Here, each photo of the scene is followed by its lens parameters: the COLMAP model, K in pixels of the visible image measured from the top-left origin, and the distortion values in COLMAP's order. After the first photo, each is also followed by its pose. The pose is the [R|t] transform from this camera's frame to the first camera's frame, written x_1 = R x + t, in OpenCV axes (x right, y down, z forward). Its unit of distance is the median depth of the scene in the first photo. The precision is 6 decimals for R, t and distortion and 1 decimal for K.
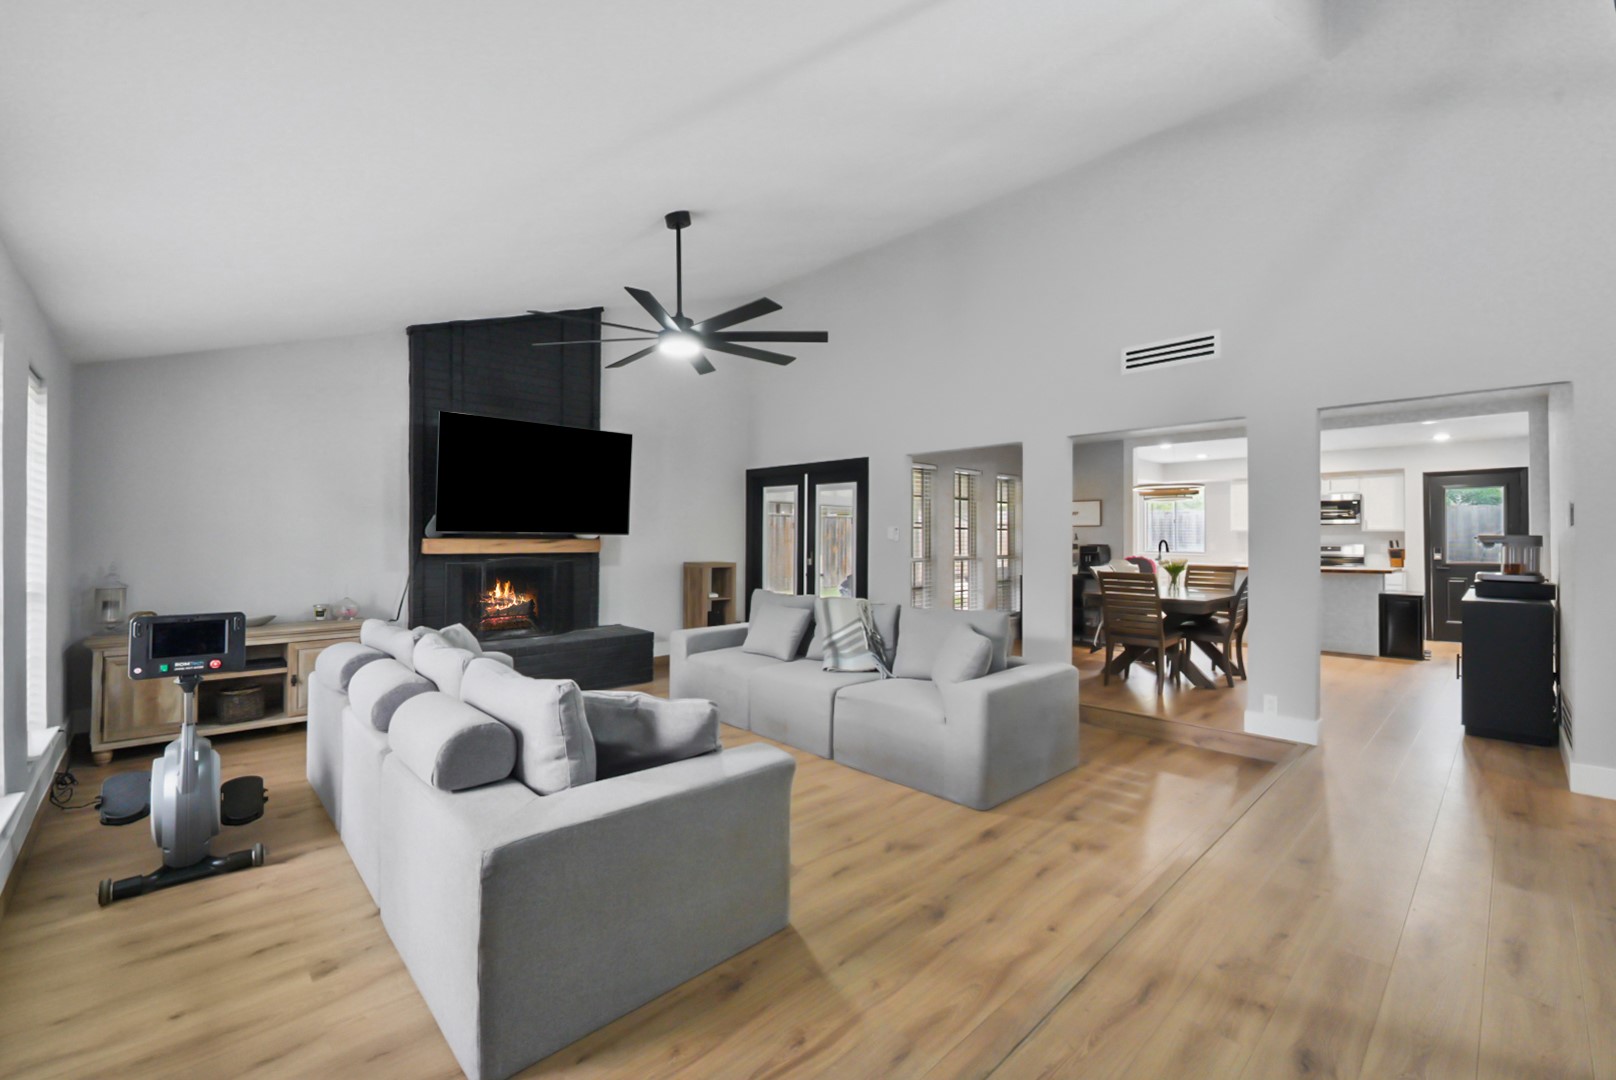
lens RADIAL K [[658.7, 0, 804.4], [0, 658.7, 528.7], [0, 0, 1]] dist [-0.014015, 0.000869]
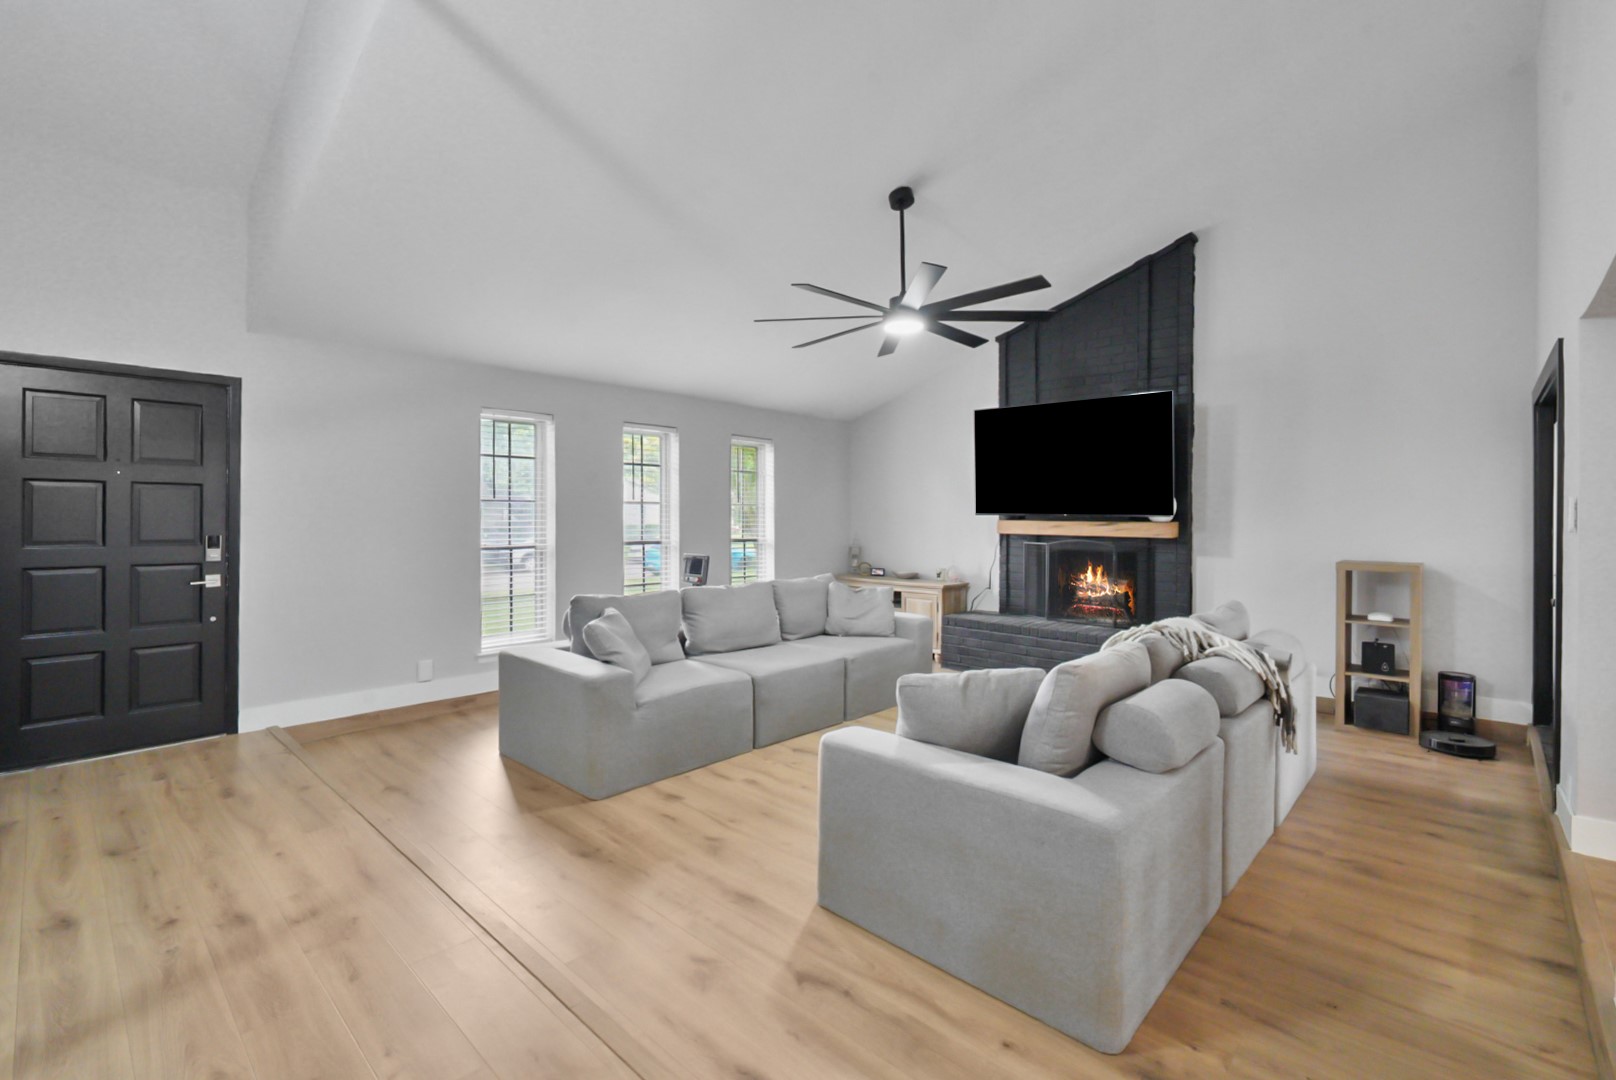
lens RADIAL K [[726.5, 0, 802.3], [0, 726.5, 526.1], [0, 0, 1]] dist [-0.000127, -0.000379]
pose [[0.067762, 0.014477, -0.997596, 1.100872], [0.002728, 0.999888, 0.014696, 0.010023], [0.997698, -0.003718, 0.067715, 0.976000]]
